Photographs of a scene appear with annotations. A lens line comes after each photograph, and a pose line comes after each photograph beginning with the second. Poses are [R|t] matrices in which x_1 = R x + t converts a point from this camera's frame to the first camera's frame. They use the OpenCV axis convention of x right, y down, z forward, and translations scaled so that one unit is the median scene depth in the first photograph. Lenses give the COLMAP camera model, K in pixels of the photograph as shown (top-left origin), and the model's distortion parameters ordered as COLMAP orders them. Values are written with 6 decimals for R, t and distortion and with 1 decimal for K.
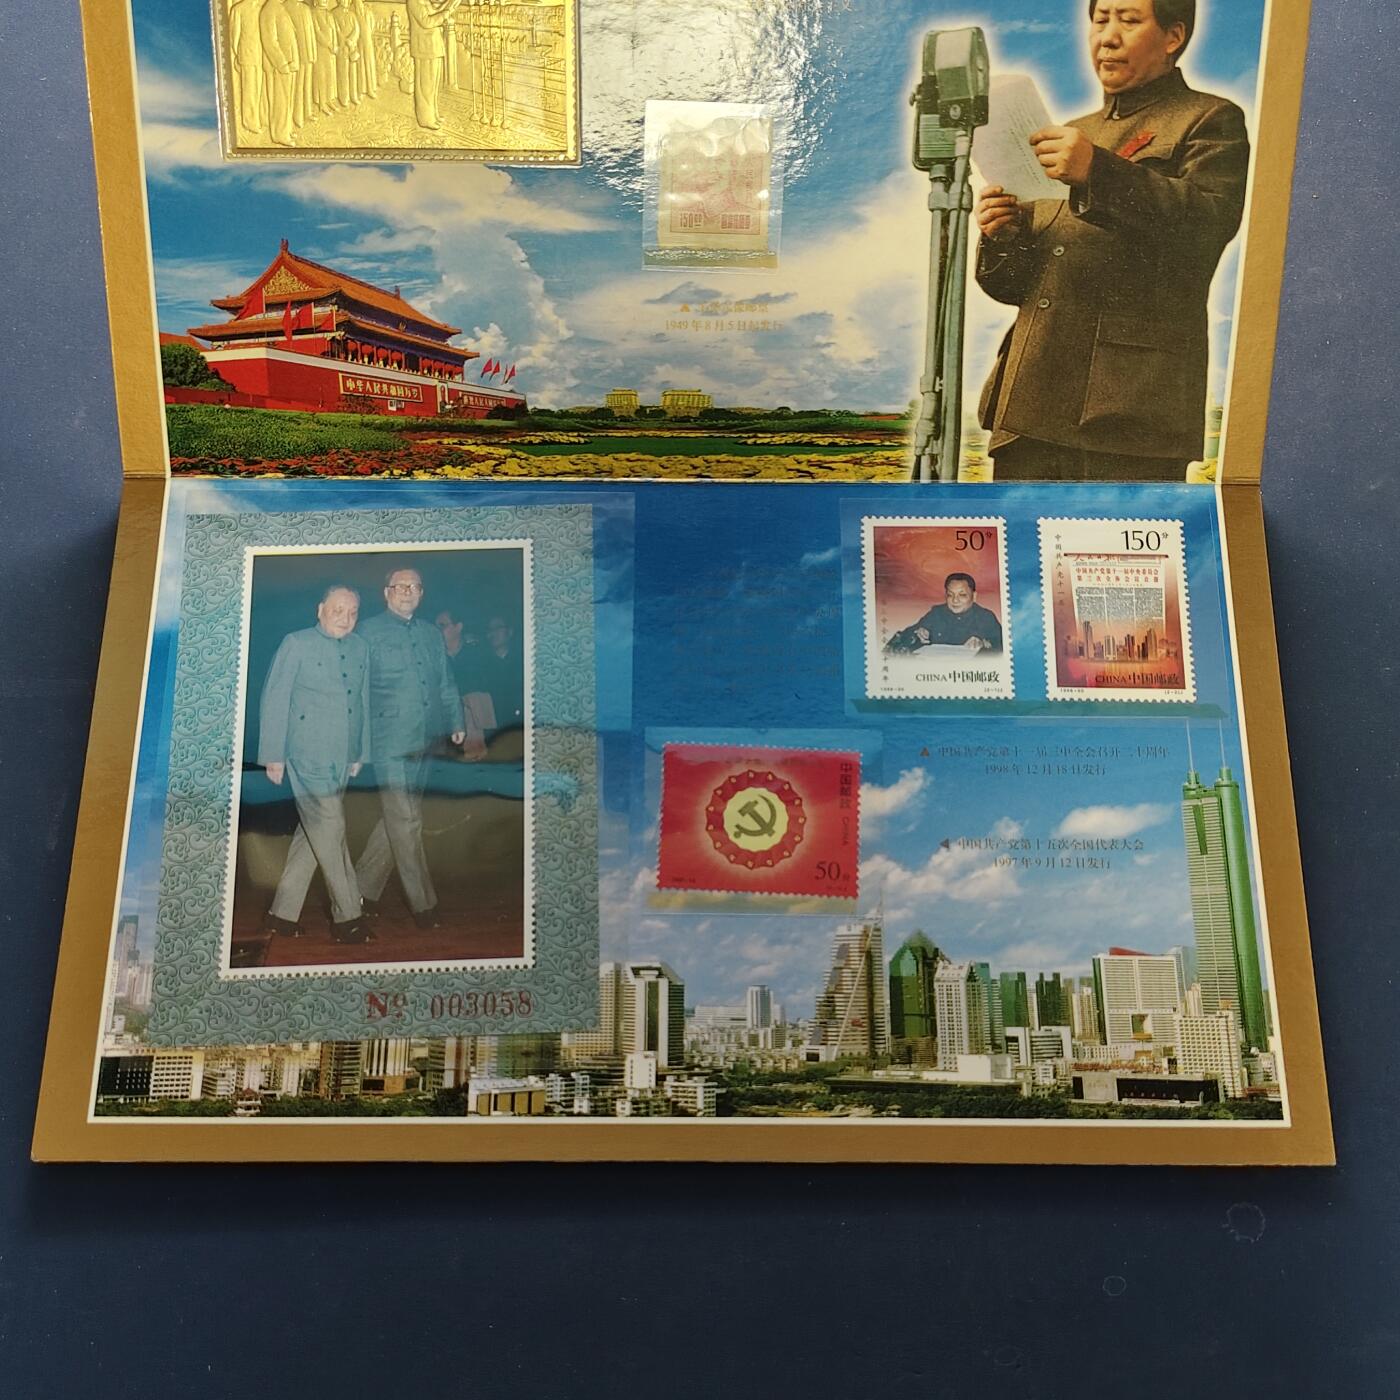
lens RADIAL K [[1335.4, 0, 748.9], [0, 1335.4, 700.3], [0, 0, 1]] dist [0.060102, -0.104906]
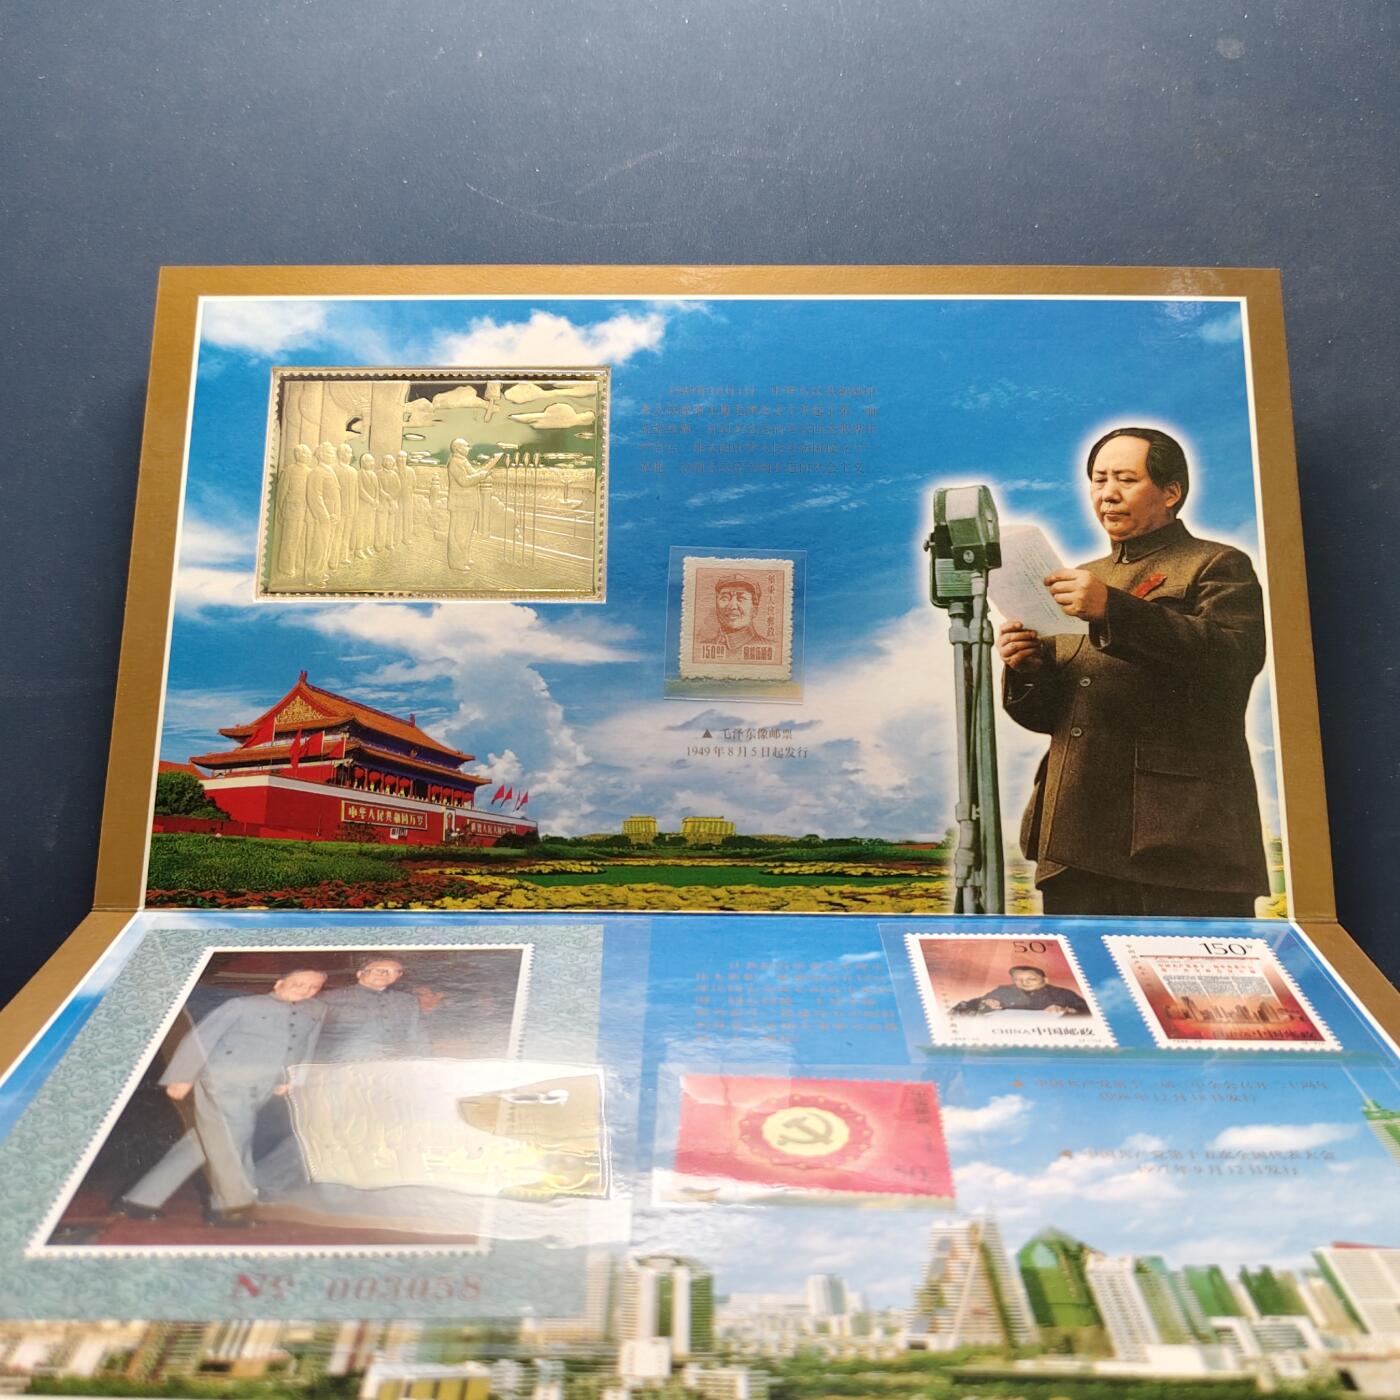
lens RADIAL K [[1335.4, 0, 748.9], [0, 1335.4, 700.3], [0, 0, 1]] dist [0.060102, -0.104906]
pose [[0.999814, -0.017440, -0.008228, -0.009190], [0.011975, 0.895955, -0.443984, 0.117337], [0.015115, 0.443803, 0.895997, 0.125905]]
